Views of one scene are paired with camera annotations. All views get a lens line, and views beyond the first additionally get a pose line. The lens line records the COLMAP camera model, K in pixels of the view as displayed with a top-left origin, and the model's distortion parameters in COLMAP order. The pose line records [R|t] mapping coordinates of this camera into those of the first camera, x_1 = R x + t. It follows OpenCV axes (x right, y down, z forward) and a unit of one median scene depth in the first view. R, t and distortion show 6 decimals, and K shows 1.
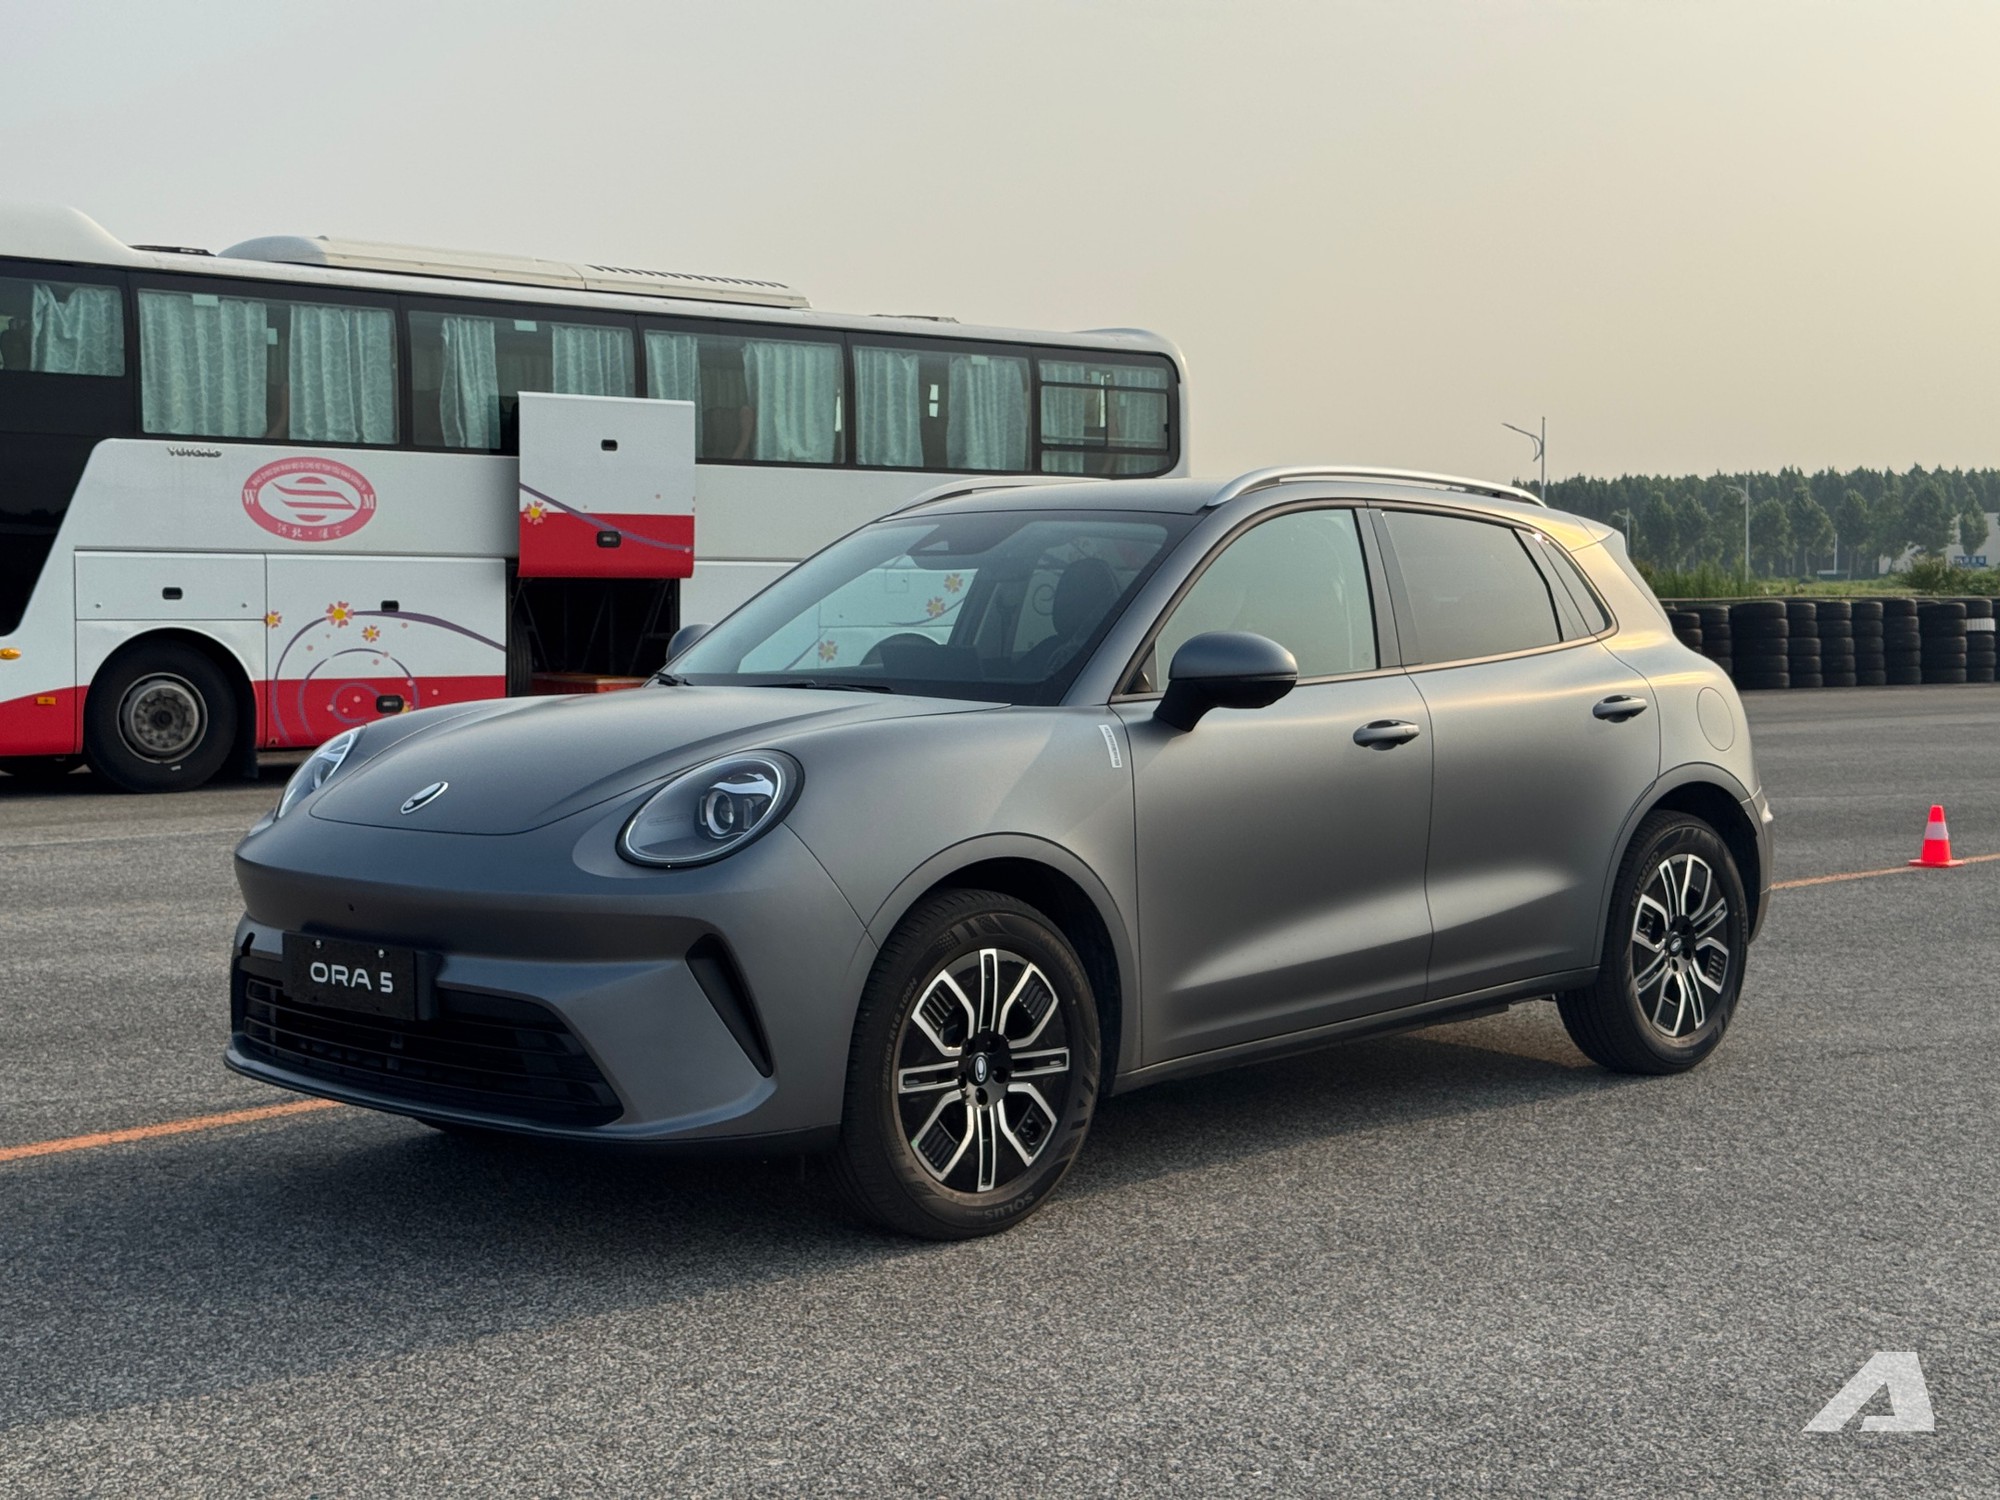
lens RADIAL K [[2808.6, 0, 1000.0], [0, 2808.6, 750.0], [0, 0, 1]] dist [0.117585, 0.001441]
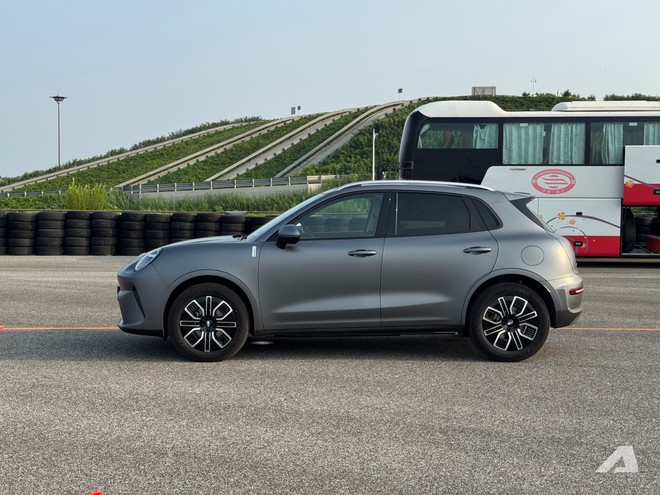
lens RADIAL K [[926.9, 0, 330.0], [0, 926.9, 247.5], [0, 0, 1]] dist [0.117585, 0.001441]
pose [[0.706247, 0.037244, -0.706985, 0.356099], [-0.045106, 0.998954, 0.007566, -0.007424], [0.706527, 0.026546, 0.707188, 0.035684]]
